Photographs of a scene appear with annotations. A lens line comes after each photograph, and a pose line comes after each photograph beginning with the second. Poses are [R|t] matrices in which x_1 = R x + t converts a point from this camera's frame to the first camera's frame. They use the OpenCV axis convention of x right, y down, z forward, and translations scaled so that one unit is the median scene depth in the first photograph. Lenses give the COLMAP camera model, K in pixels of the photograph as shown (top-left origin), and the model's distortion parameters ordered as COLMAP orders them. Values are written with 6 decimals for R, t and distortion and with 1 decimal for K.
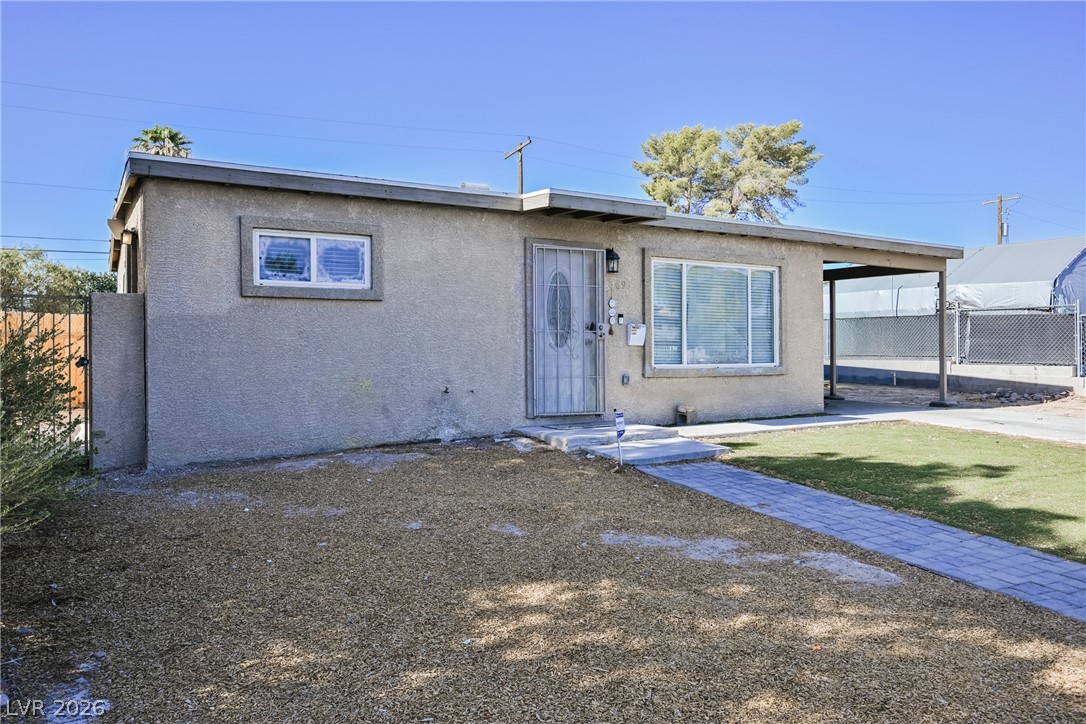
lens RADIAL K [[787.4, 0, 542.7], [0, 787.4, 356.4], [0, 0, 1]] dist [0.002363, -0.003320]
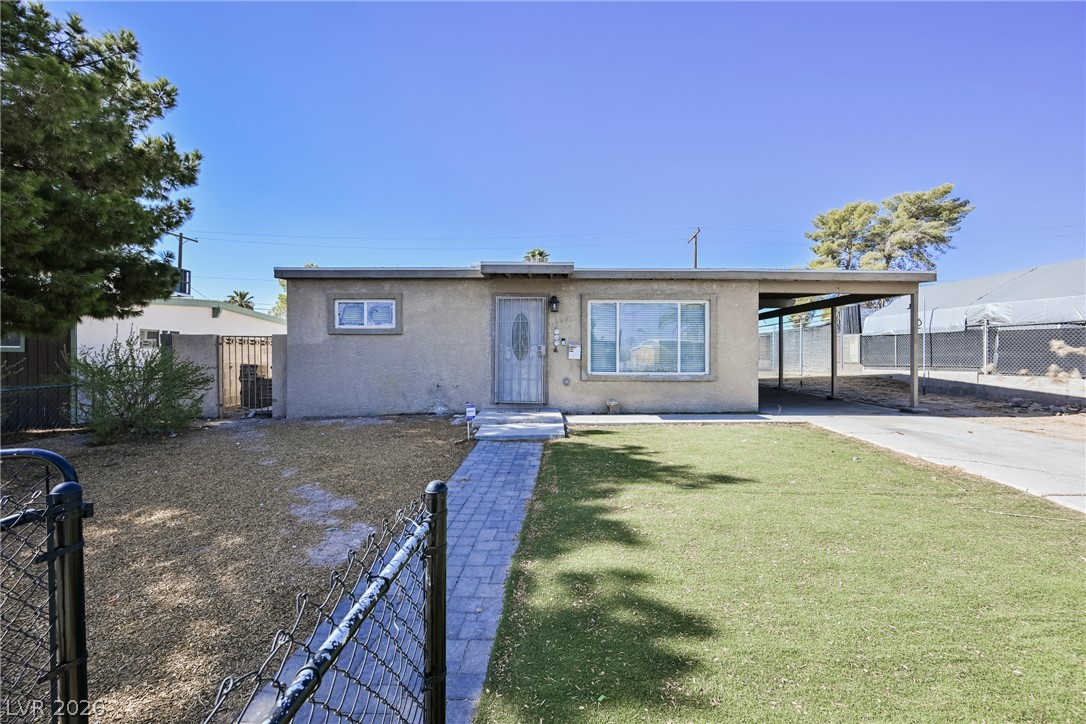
lens RADIAL K [[421.4, 0, 545.5], [0, 421.4, 362.7], [0, 0, 1]] dist [-0.000973, -0.000189]
pose [[0.863708, 0.009866, -0.503896, 0.432950], [-0.006730, 0.999945, 0.008043, -0.011930], [0.503948, -0.003556, 0.863727, 0.249949]]
